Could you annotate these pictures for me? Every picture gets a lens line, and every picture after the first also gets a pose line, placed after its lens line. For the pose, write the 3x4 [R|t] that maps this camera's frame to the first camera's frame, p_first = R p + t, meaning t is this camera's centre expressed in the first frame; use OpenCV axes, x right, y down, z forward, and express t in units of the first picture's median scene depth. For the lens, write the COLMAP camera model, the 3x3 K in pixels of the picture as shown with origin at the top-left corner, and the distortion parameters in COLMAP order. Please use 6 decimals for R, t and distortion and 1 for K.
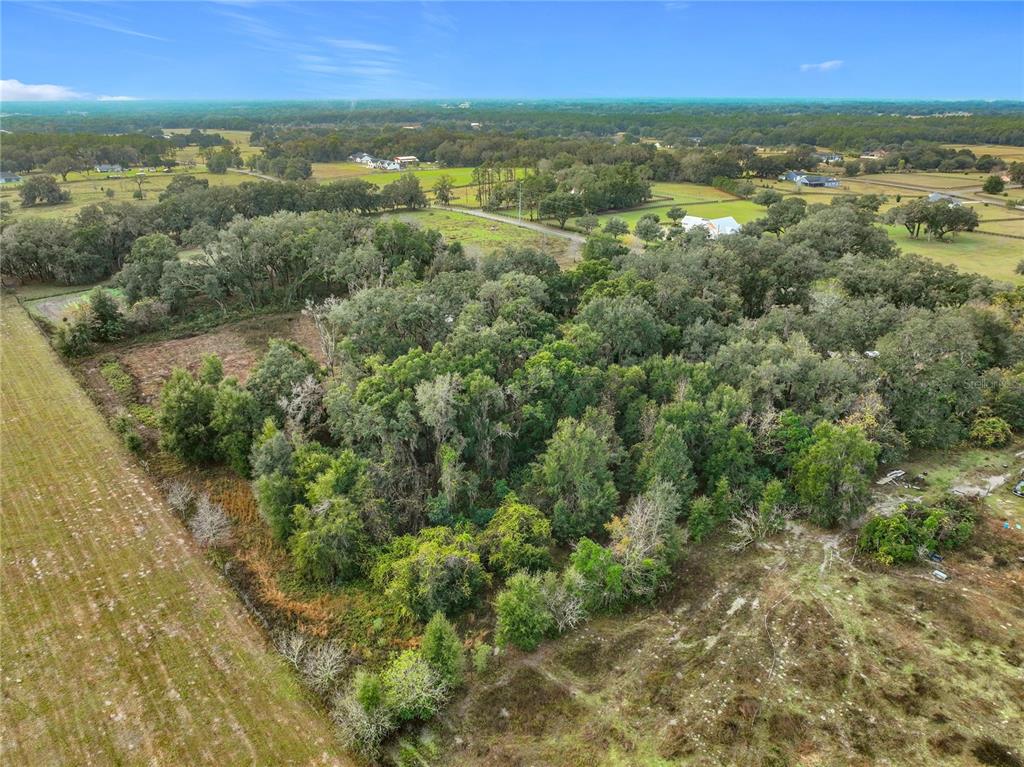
lens RADIAL K [[721.3, 0, 512.0], [0, 721.3, 383.5], [0, 0, 1]] dist [-0.011492, 0.003235]
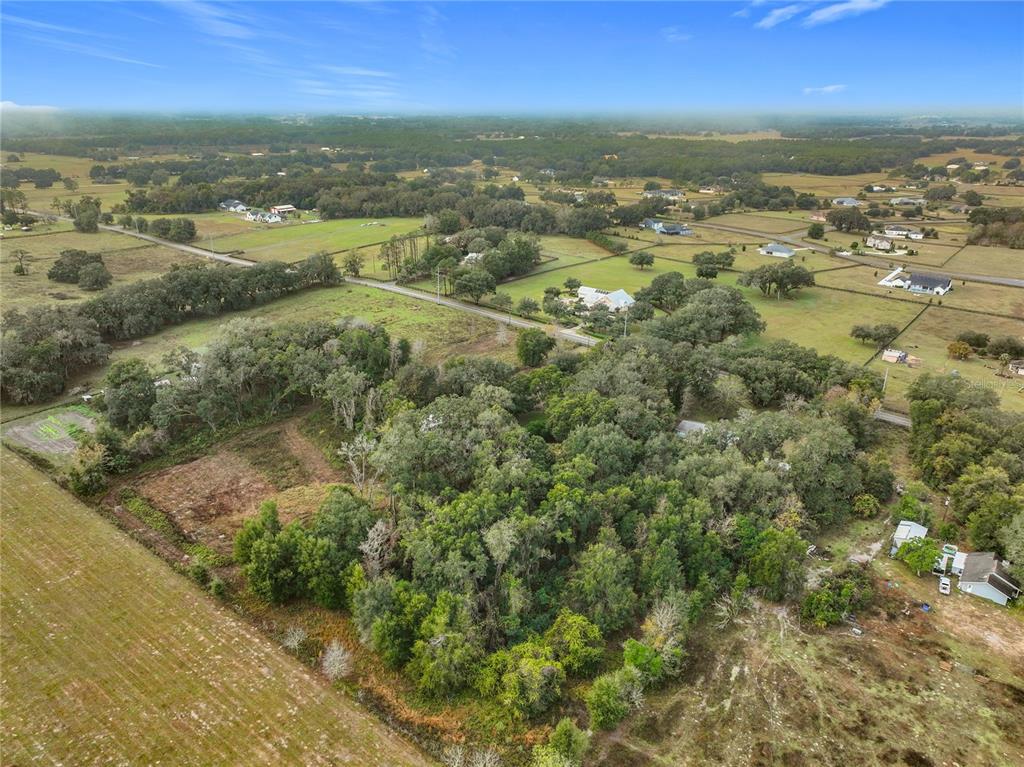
lens RADIAL K [[725.0, 0, 507.2], [0, 725.0, 383.6], [0, 0, 1]] dist [0.009152, 0.004958]
pose [[0.979112, -0.064096, 0.192956, -0.345262], [0.066599, 0.997759, -0.006504, -0.265410], [-0.192107, 0.019219, 0.981186, -0.321707]]
